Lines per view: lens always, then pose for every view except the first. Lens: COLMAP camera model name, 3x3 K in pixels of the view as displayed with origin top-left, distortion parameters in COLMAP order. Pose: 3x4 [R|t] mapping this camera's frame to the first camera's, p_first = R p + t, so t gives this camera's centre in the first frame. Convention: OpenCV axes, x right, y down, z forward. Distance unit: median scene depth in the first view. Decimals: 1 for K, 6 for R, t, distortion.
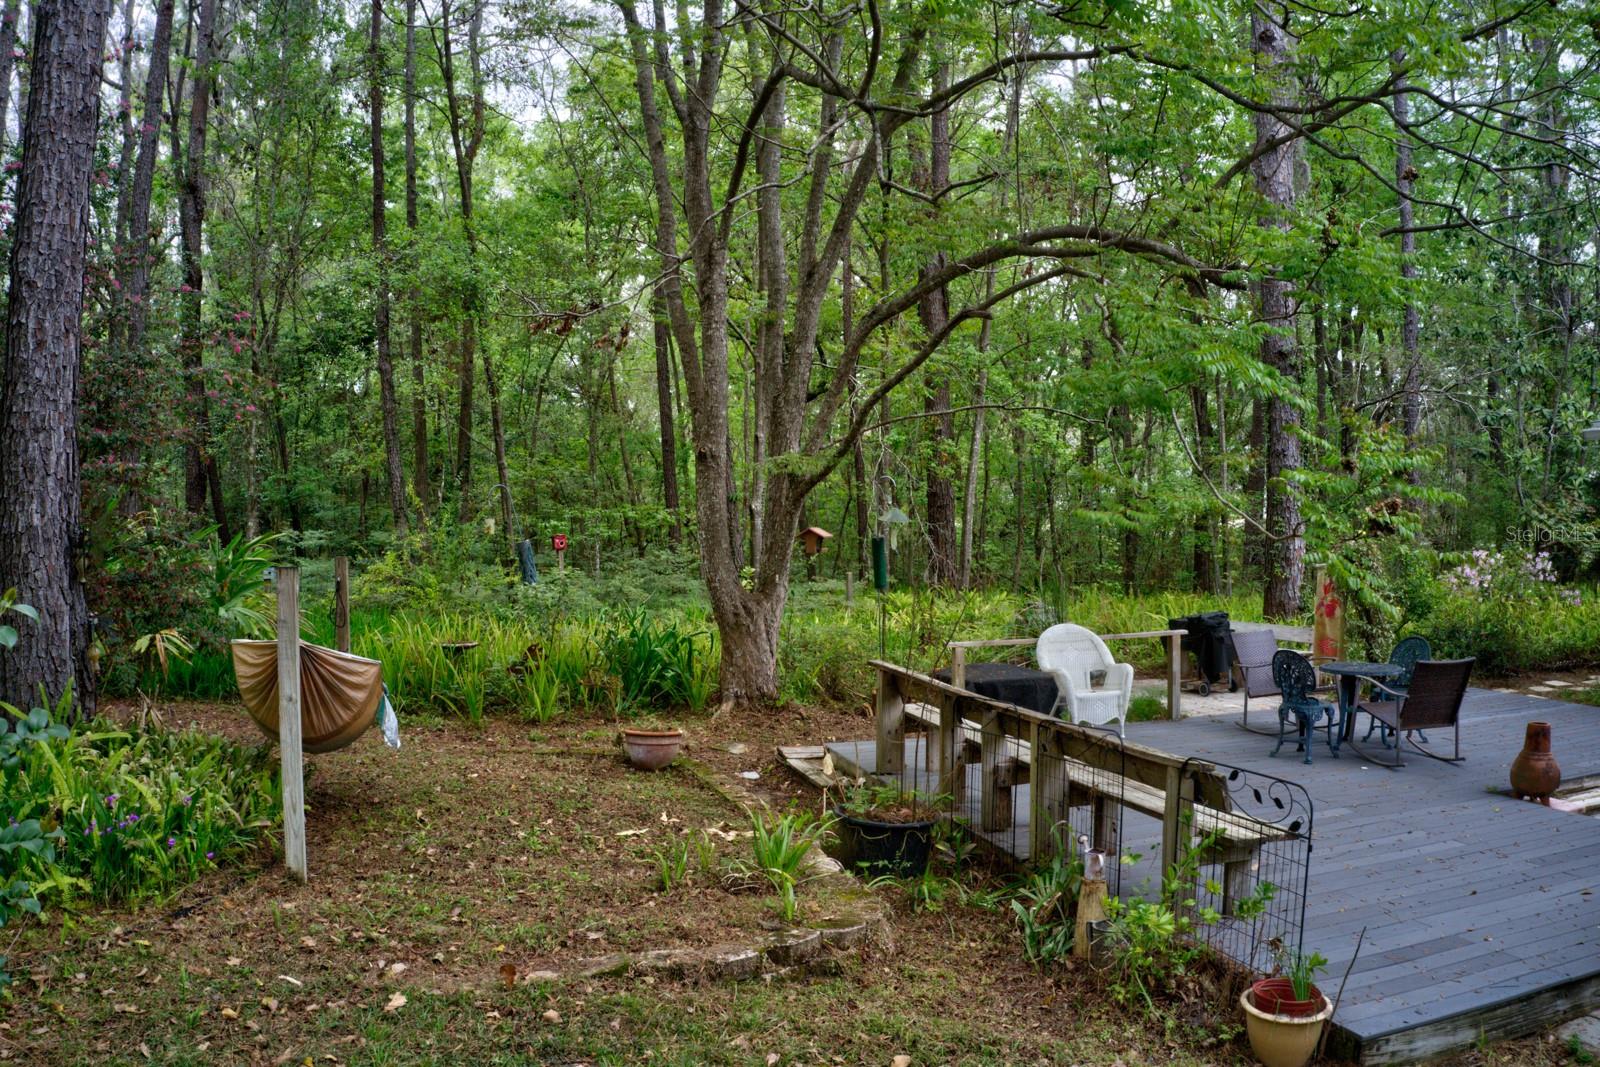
lens RADIAL K [[1255.6, 0, 801.8], [0, 1255.6, 526.4], [0, 0, 1]] dist [-0.195864, 0.024461]
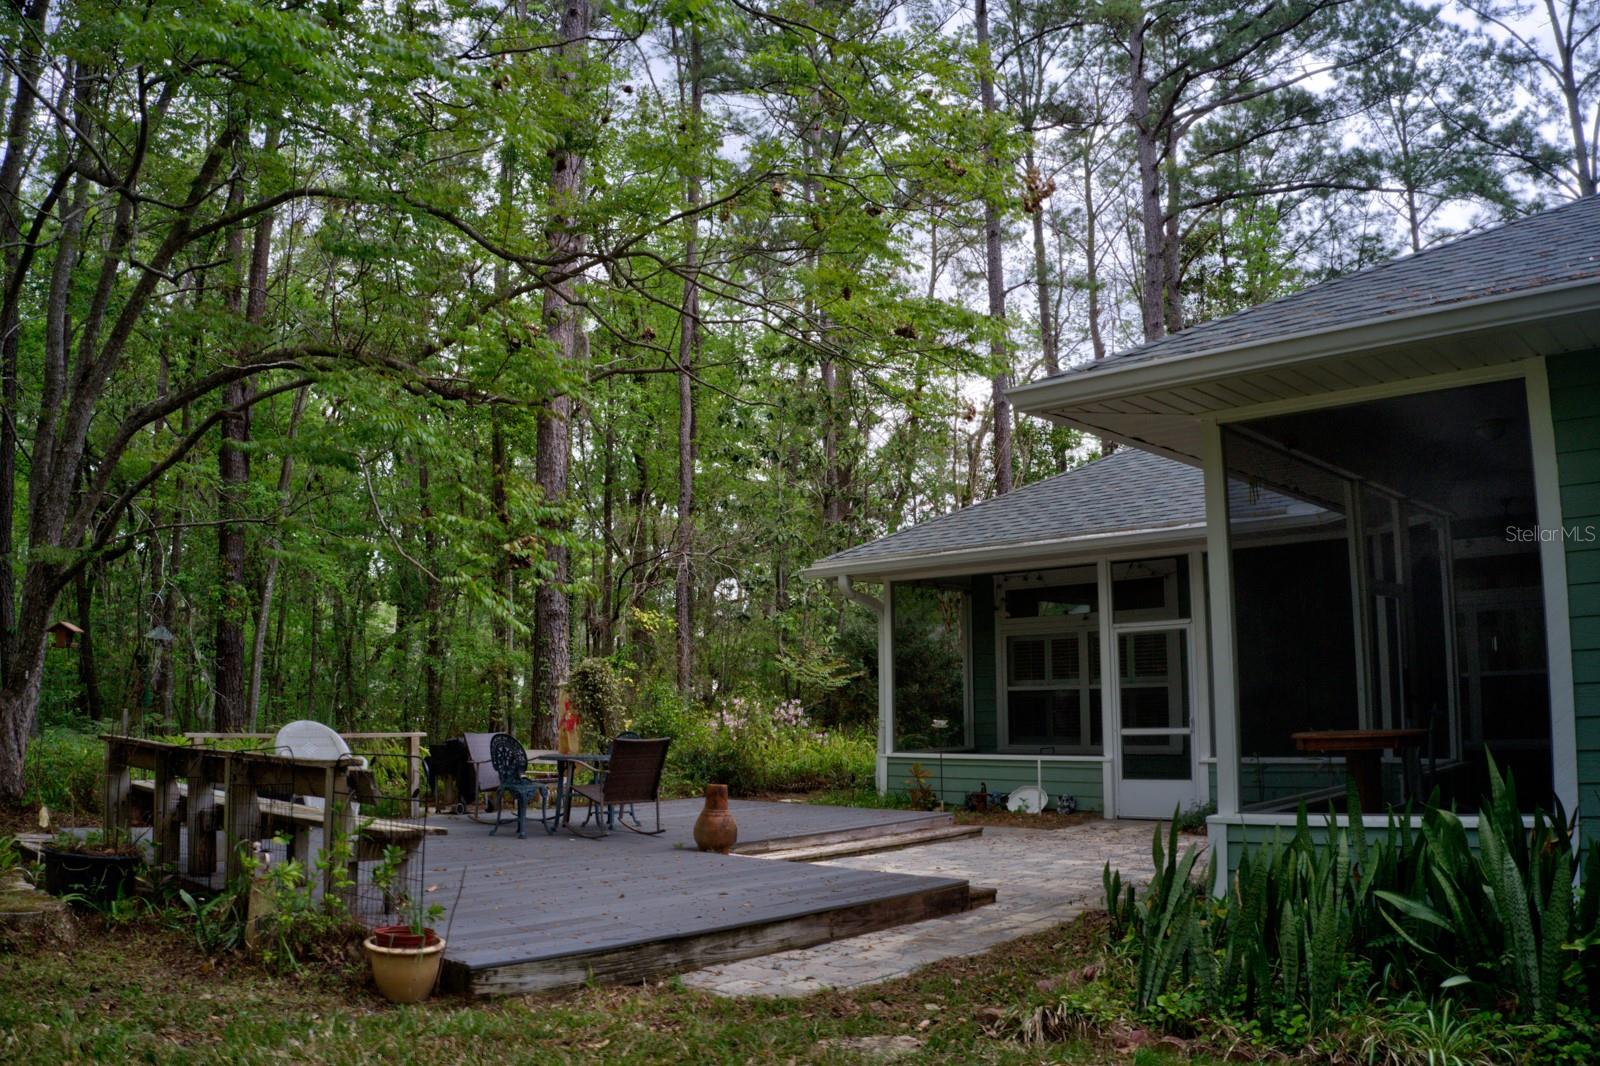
lens RADIAL K [[1255.6, 0, 799.3], [0, 1255.6, 531.5], [0, 0, 1]] dist [-0.195864, 0.024461]
pose [[0.867605, 0.072155, 0.491992, 0.099429], [0.006412, 0.987710, -0.156164, 0.135764], [-0.497213, 0.138643, 0.856479, -0.154726]]
